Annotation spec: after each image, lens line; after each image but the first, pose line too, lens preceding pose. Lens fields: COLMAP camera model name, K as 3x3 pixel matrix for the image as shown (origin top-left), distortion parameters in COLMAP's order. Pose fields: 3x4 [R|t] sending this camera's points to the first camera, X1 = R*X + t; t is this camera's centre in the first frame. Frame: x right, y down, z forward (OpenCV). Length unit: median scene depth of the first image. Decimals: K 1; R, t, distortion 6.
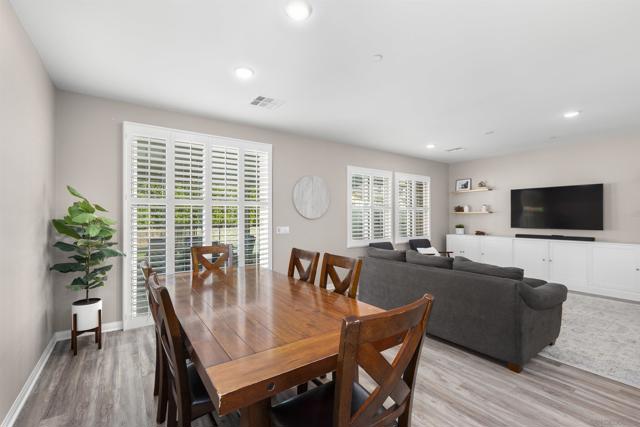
lens RADIAL K [[286.0, 0, 317.1], [0, 286.0, 211.1], [0, 0, 1]] dist [-0.001179, 0.000905]
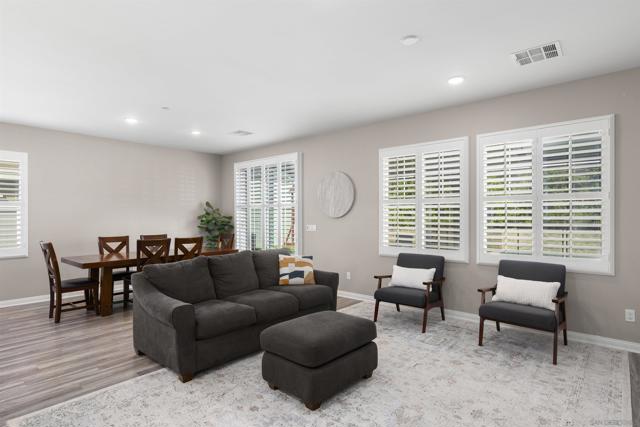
lens RADIAL K [[344.1, 0, 316.5], [0, 344.1, 215.7], [0, 0, 1]] dist [0.001634, 0.001022]
pose [[0.231673, -0.001184, -0.972793, 1.182528], [0.019648, 0.999801, 0.003462, 0.016813], [0.972595, -0.019916, 0.231650, 0.746882]]
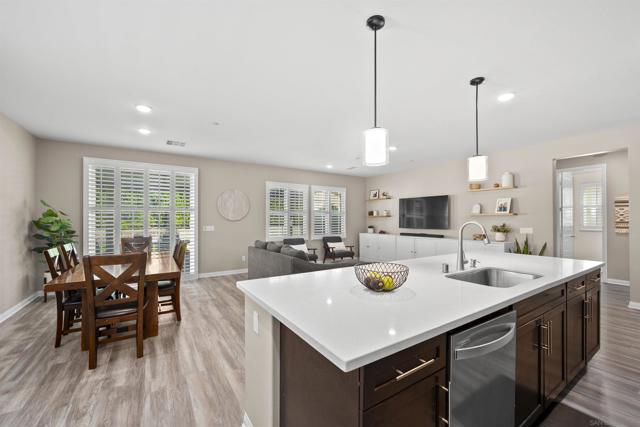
lens RADIAL K [[255.5, 0, 319.6], [0, 255.5, 216.4], [0, 0, 1]] dist [-0.011042, 0.000197]
pose [[0.999073, 0.000604, -0.043044, 0.499409], [-0.000299, 0.999975, 0.007097, -0.002679], [0.043048, -0.007078, 0.999048, -0.238024]]
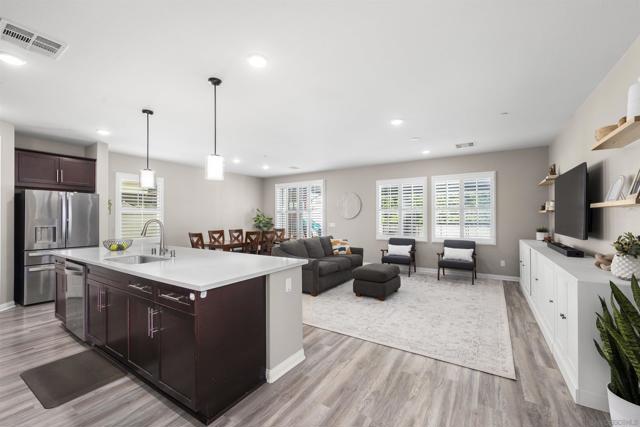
lens RADIAL K [[267.2, 0, 314.9], [0, 267.2, 215.0], [0, 0, 1]] dist [0.002547, 0.000416]
pose [[0.362675, -0.010027, -0.931862, 1.467576], [0.017613, 0.999837, -0.003904, 0.008828], [0.931749, -0.014997, 0.362793, 0.299384]]
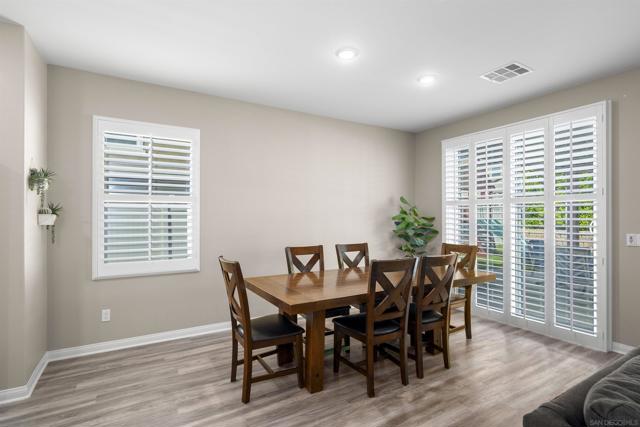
lens RADIAL K [[315.5, 0, 319.6], [0, 315.5, 217.2], [0, 0, 1]] dist [-0.007164, 0.001965]
pose [[-0.080047, 0.002727, -0.996787, 0.577101], [0.016176, 0.999868, 0.001436, 0.010446], [0.996660, -0.016009, -0.080081, 0.425734]]
